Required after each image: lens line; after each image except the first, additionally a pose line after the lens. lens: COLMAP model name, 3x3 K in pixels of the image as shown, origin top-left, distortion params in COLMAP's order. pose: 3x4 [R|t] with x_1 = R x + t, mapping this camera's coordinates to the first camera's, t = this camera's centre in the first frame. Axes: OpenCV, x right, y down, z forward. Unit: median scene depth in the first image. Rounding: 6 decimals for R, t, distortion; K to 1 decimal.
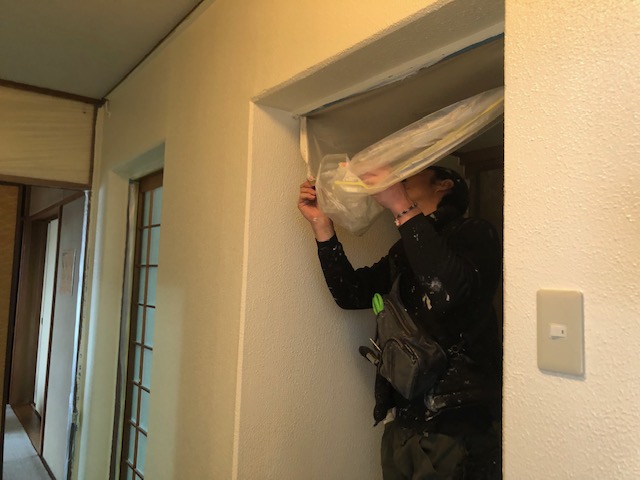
lens RADIAL K [[532.5, 0, 321.3], [0, 532.5, 242.0], [0, 0, 1]] dist [0.064193, -0.002973]
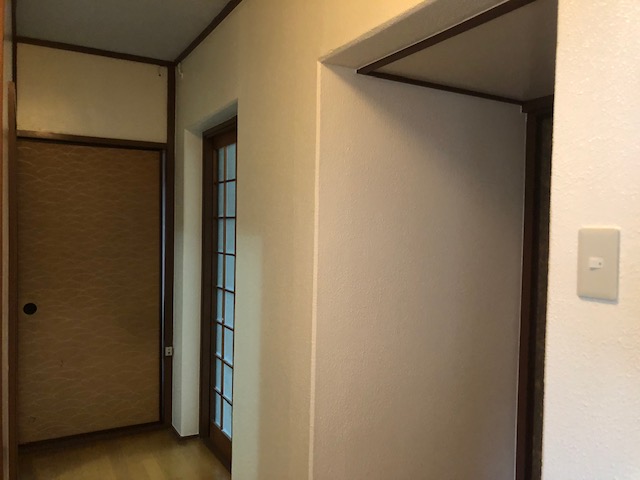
lens RADIAL K [[532.5, 0, 319.1], [0, 532.5, 239.3], [0, 0, 1]] dist [0.064193, -0.002973]
pose [[0.992724, -0.007648, -0.120172, -0.005268], [0.017606, 0.996475, 0.082025, 0.004363], [0.119121, -0.083543, 0.989359, -0.112014]]
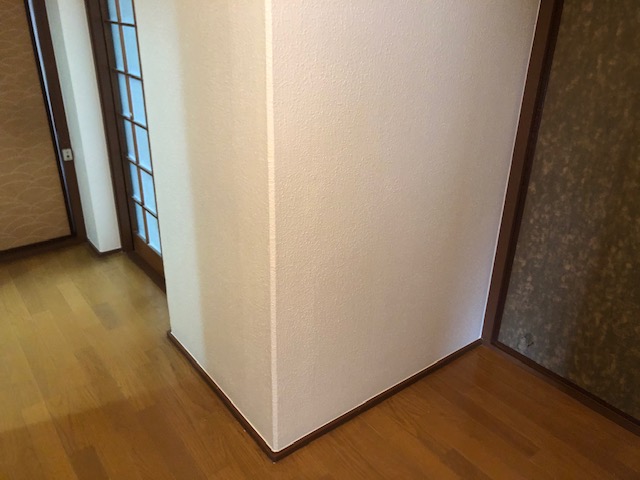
lens RADIAL K [[532.5, 0, 298.0], [0, 532.5, 228.5], [0, 0, 1]] dist [0.064193, -0.002973]
pose [[0.999767, -0.020750, -0.005950, -0.113222], [0.021158, 0.887347, 0.460616, 0.042054], [-0.004278, -0.460634, 0.887580, 0.243102]]
